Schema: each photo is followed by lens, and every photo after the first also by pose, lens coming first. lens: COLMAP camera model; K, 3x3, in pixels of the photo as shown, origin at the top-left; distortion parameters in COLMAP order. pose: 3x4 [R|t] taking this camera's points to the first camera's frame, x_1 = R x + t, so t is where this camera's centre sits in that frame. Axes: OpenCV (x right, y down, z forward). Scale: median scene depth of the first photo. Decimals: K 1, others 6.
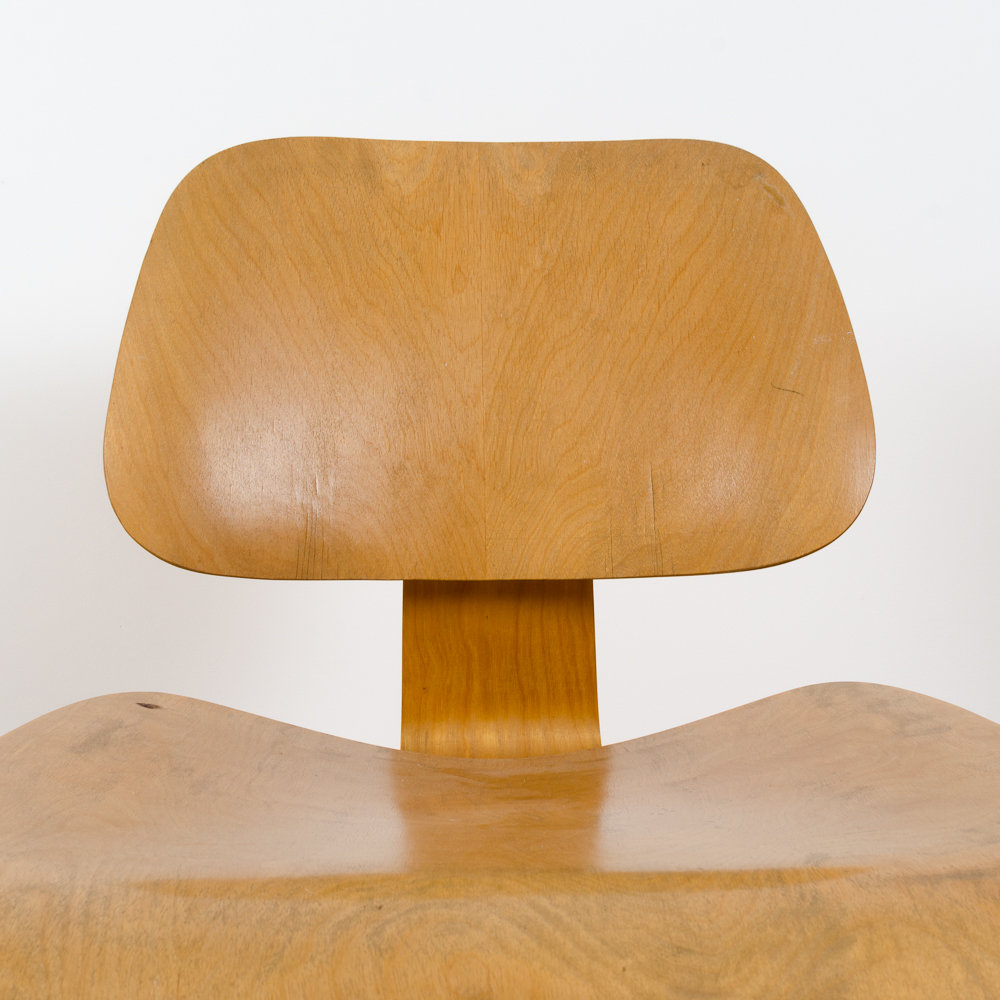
lens RADIAL K [[1503.9, 0, 507.6], [0, 1503.9, 494.8], [0, 0, 1]] dist [0.012497, 0.000000]
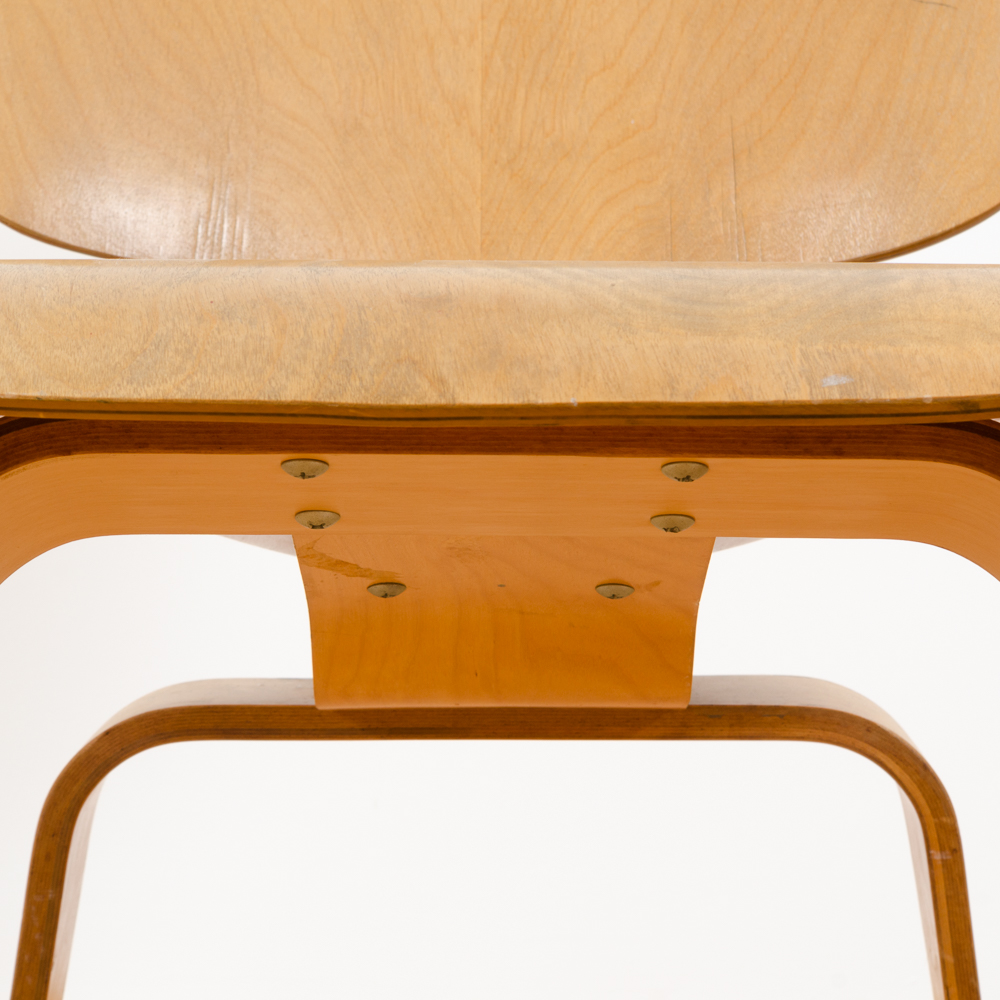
lens RADIAL K [[3314.3, 0, 525.2], [0, 3314.3, 422.0], [0, 0, 1]] dist [0.095218, 0.000000]
pose [[0.999662, 0.013716, -0.022069, 0.037958], [-0.017966, 0.978444, -0.205728, 0.409448], [0.018772, 0.206055, 0.978360, -0.405251]]
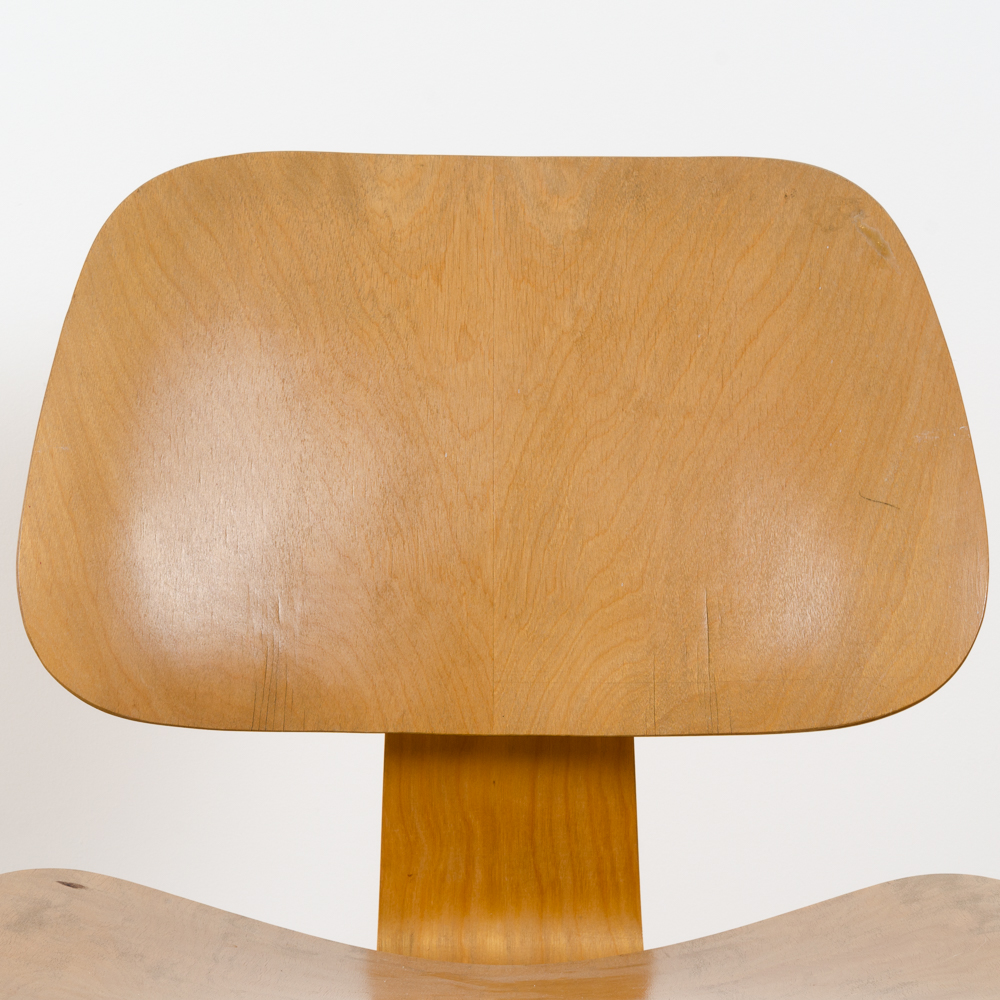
lens RADIAL K [[3632.5, 0, 493.3], [0, 3632.5, 499.0], [0, 0, 1]] dist [0.098290, 0.000000]
pose [[0.999580, 0.016914, -0.023545, 0.028099], [-0.016807, 0.999848, 0.004737, -0.074186], [0.023622, -0.004339, 0.999712, -0.878531]]
